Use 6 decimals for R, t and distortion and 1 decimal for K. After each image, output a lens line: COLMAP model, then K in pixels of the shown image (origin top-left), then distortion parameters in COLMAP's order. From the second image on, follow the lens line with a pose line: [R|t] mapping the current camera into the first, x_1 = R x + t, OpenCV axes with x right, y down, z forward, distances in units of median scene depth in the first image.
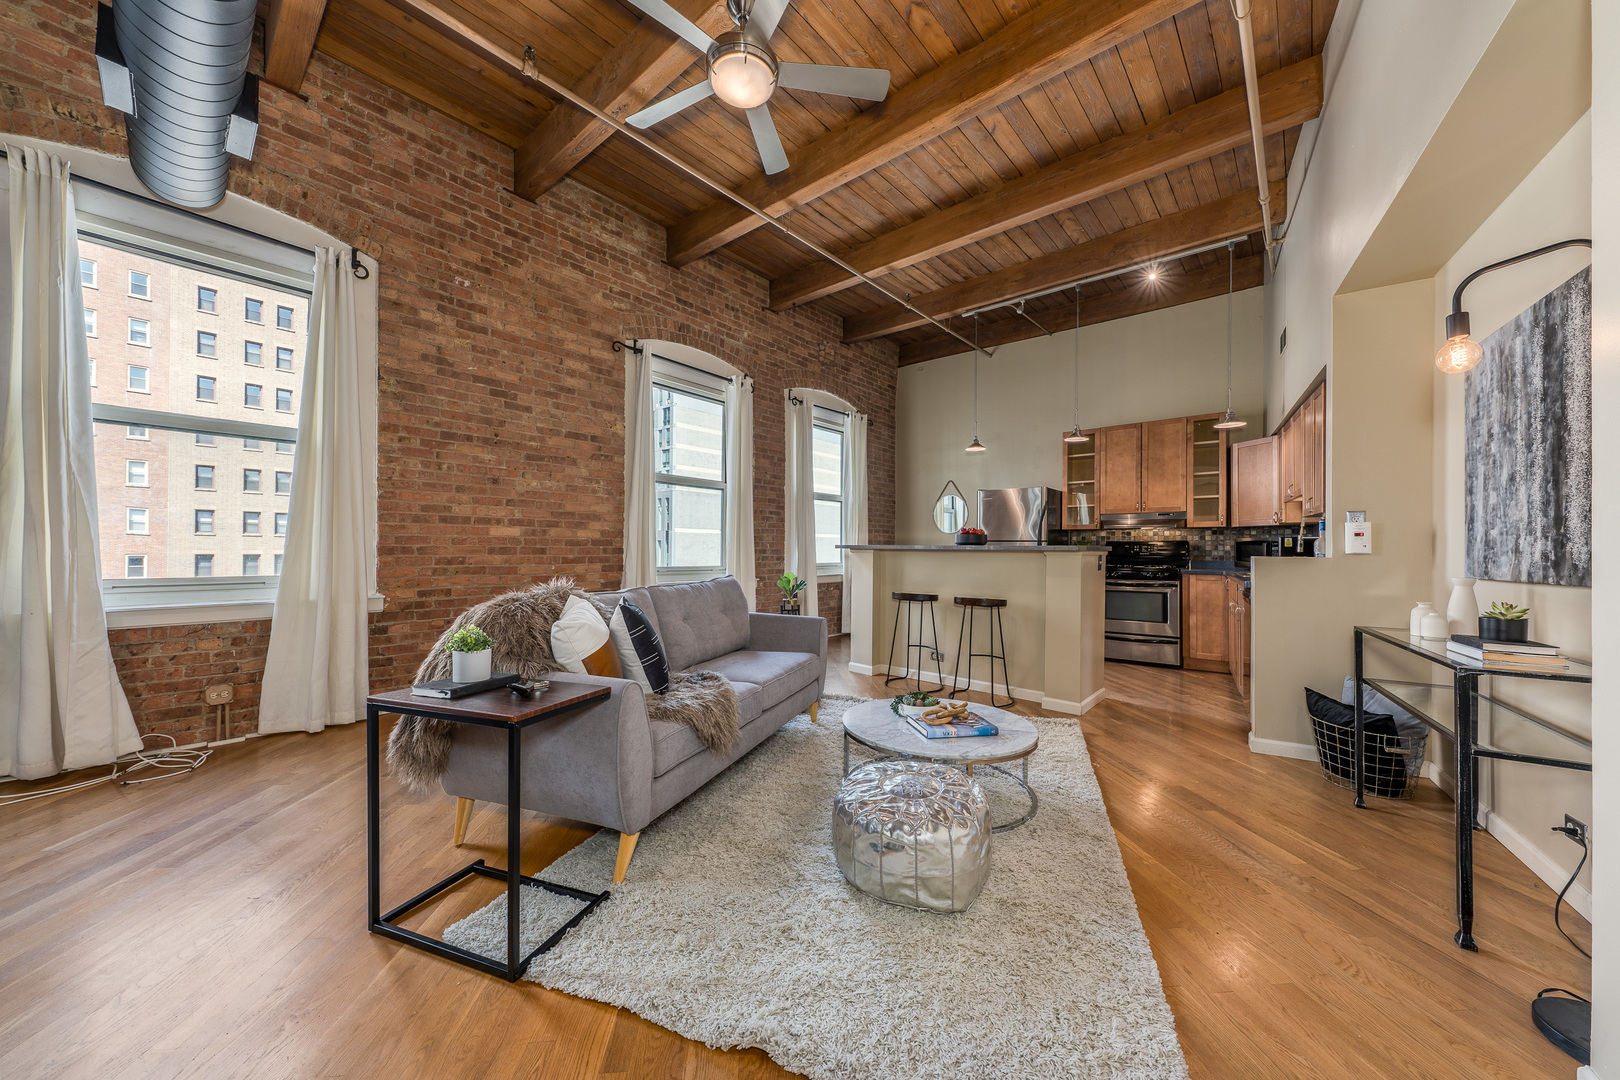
lens RADIAL K [[570.6, 0, 807.7], [0, 570.6, 545.7], [0, 0, 1]] dist [0.002024, 0.000150]
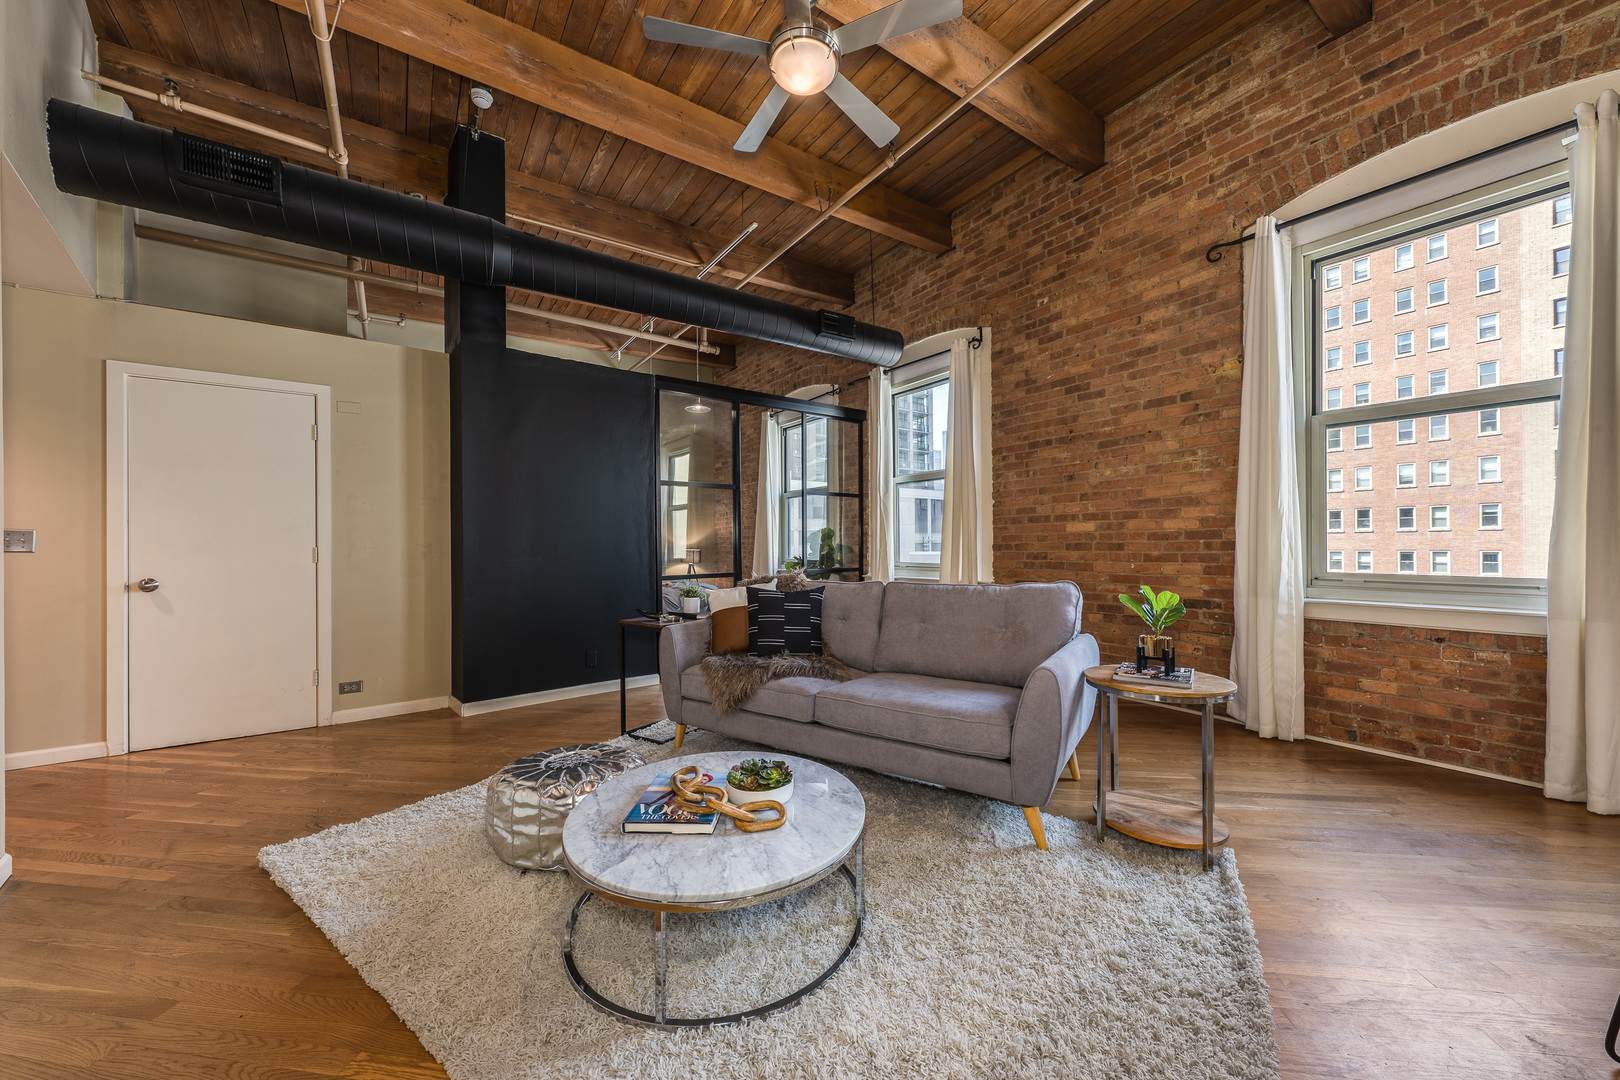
lens RADIAL K [[568.1, 0, 816.7], [0, 568.1, 544.5], [0, 0, 1]] dist [-0.000264, -0.000016]
pose [[-0.235626, -0.008622, -0.971806, 0.413090], [0.012018, 0.999858, -0.011785, 0.008835], [0.971770, -0.014456, -0.235489, 0.620108]]
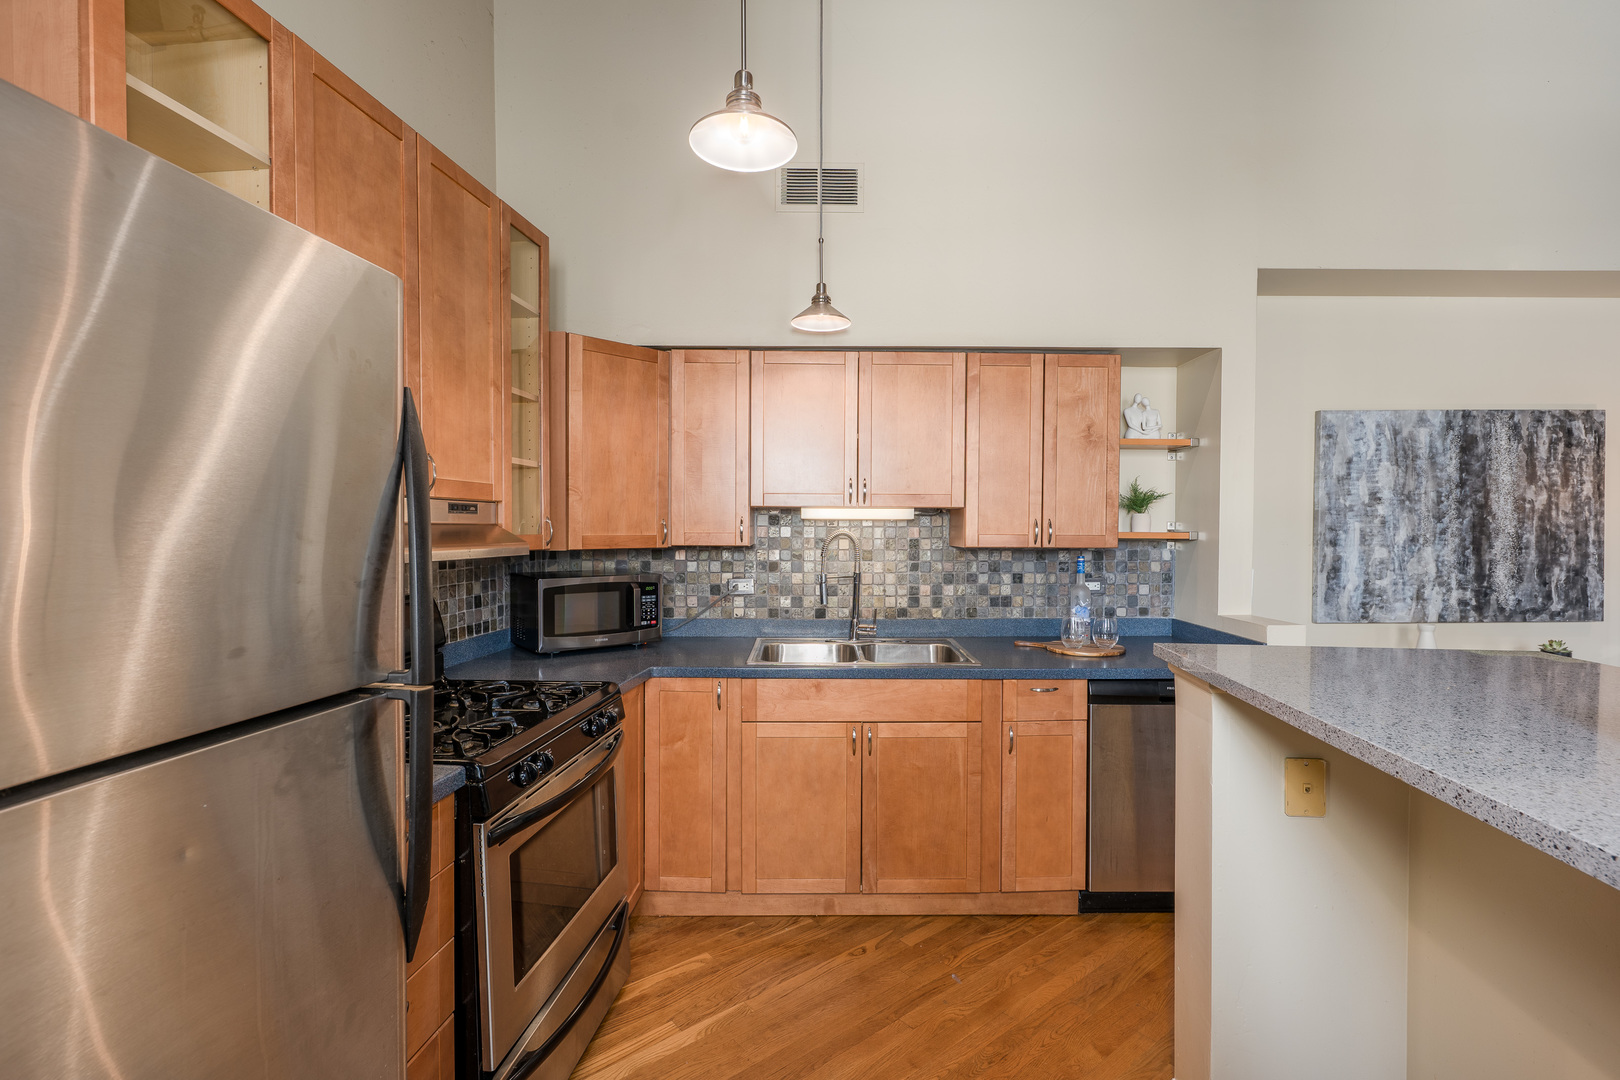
lens RADIAL K [[753.7, 0, 816.7], [0, 753.7, 544.5], [0, 0, 1]] dist [-0.001364, 0.000480]
pose [[-0.561738, -0.028802, 0.826814, 0.236851], [-0.011176, 0.999567, 0.027226, -0.053560], [-0.827240, 0.006053, -0.561816, 1.163277]]
